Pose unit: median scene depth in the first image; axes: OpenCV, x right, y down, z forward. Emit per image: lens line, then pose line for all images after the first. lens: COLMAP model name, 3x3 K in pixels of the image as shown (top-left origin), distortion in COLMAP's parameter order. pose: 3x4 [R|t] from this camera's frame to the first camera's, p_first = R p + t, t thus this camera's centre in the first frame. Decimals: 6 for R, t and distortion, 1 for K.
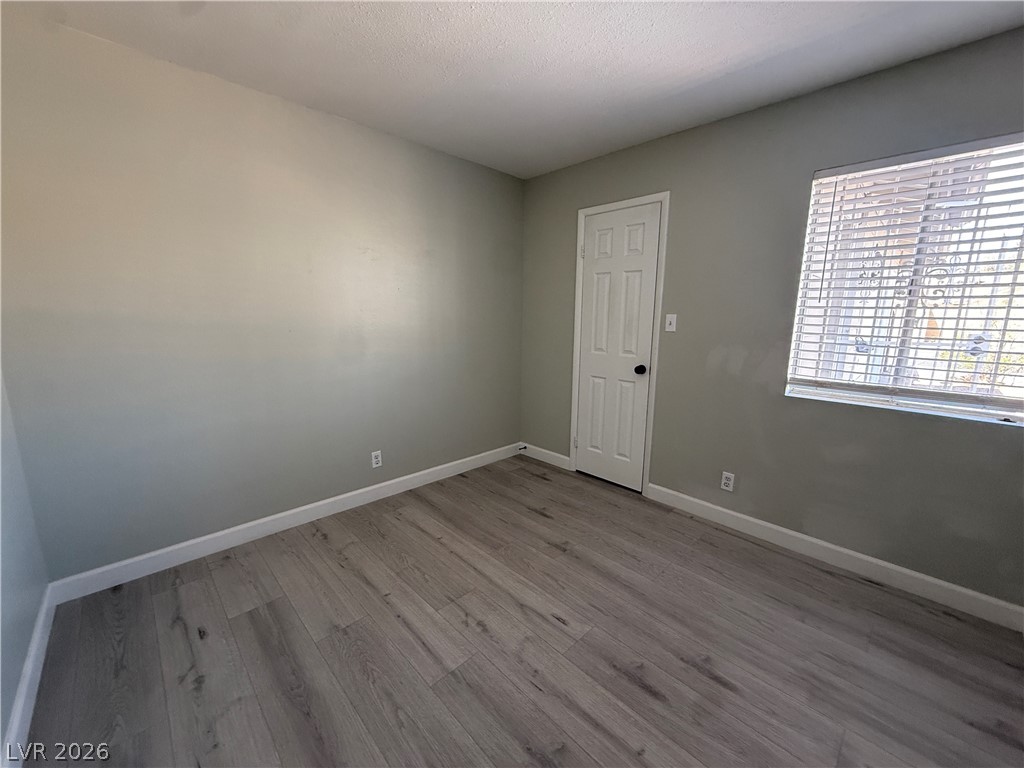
lens RADIAL K [[407.3, 0, 510.5], [0, 407.3, 384.2], [0, 0, 1]] dist [0.000468, -0.000101]
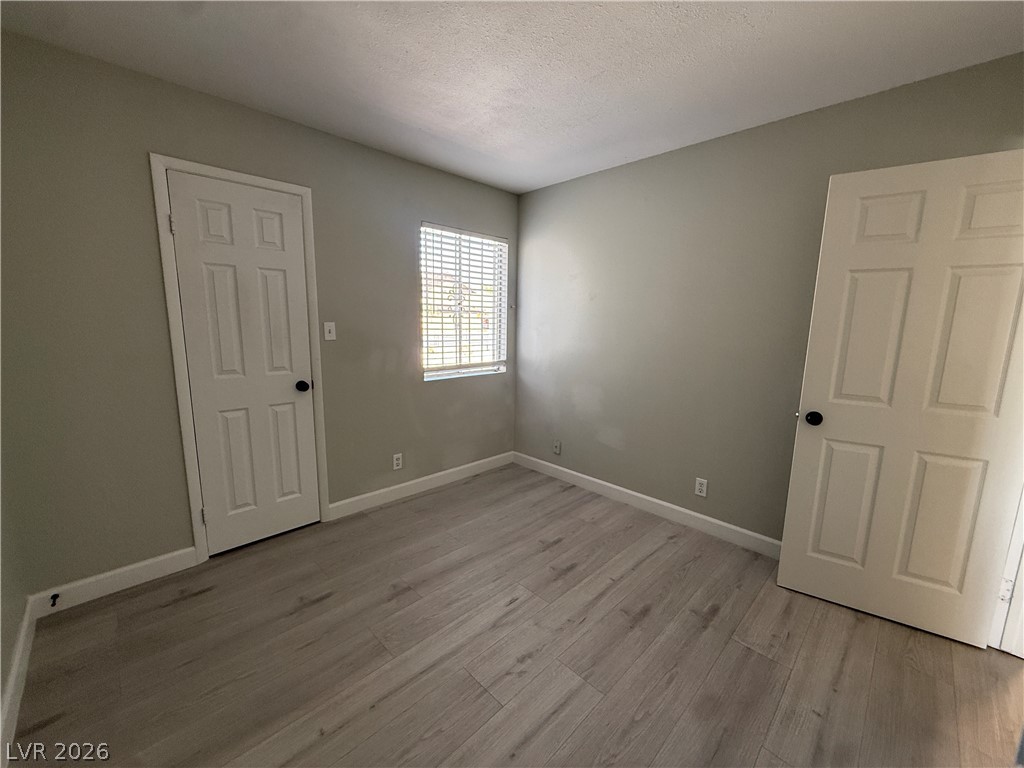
lens RADIAL K [[407.3, 0, 510.5], [0, 407.3, 384.2], [0, 0, 1]] dist [0.000468, -0.000101]
pose [[-0.013300, -0.169602, 0.985423, -0.795046], [0.156350, 0.973035, 0.169580, -0.173222], [-0.987612, 0.156326, 0.013576, 0.812617]]
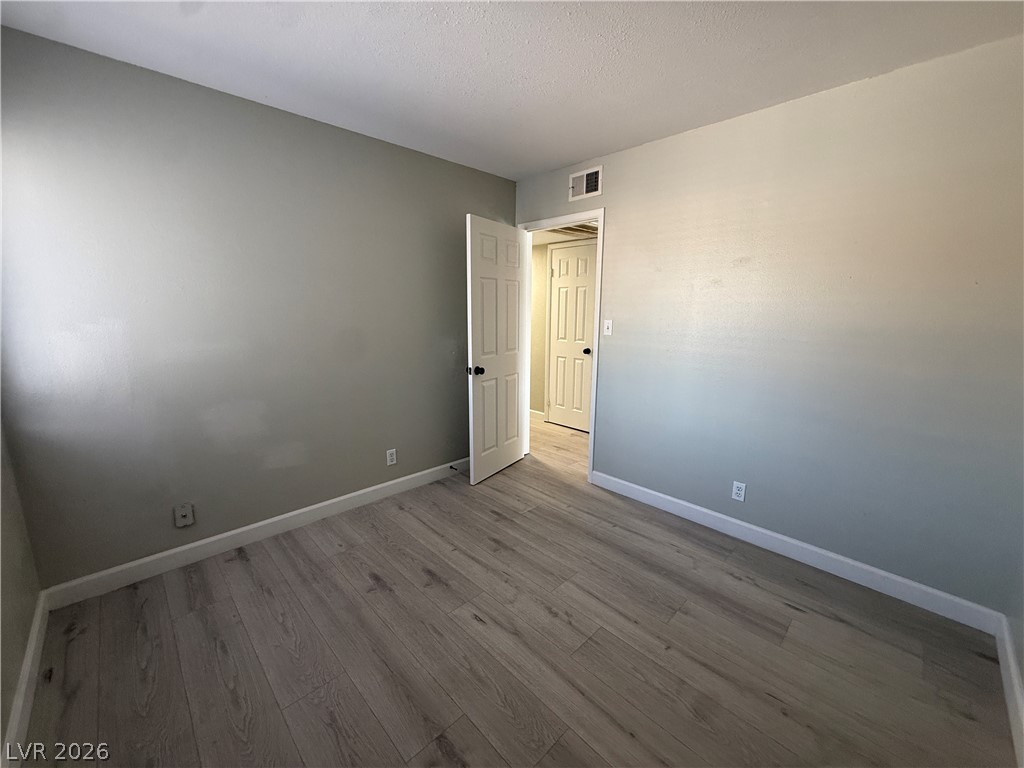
lens RADIAL K [[408.8, 0, 510.1], [0, 408.8, 383.8], [0, 0, 1]] dist [0.001498, 0.000140]
pose [[-0.999796, -0.019054, -0.006770, 0.055104], [-0.020216, 0.934312, 0.355882, -0.320569], [-0.000455, 0.355946, -0.934506, 1.595735]]
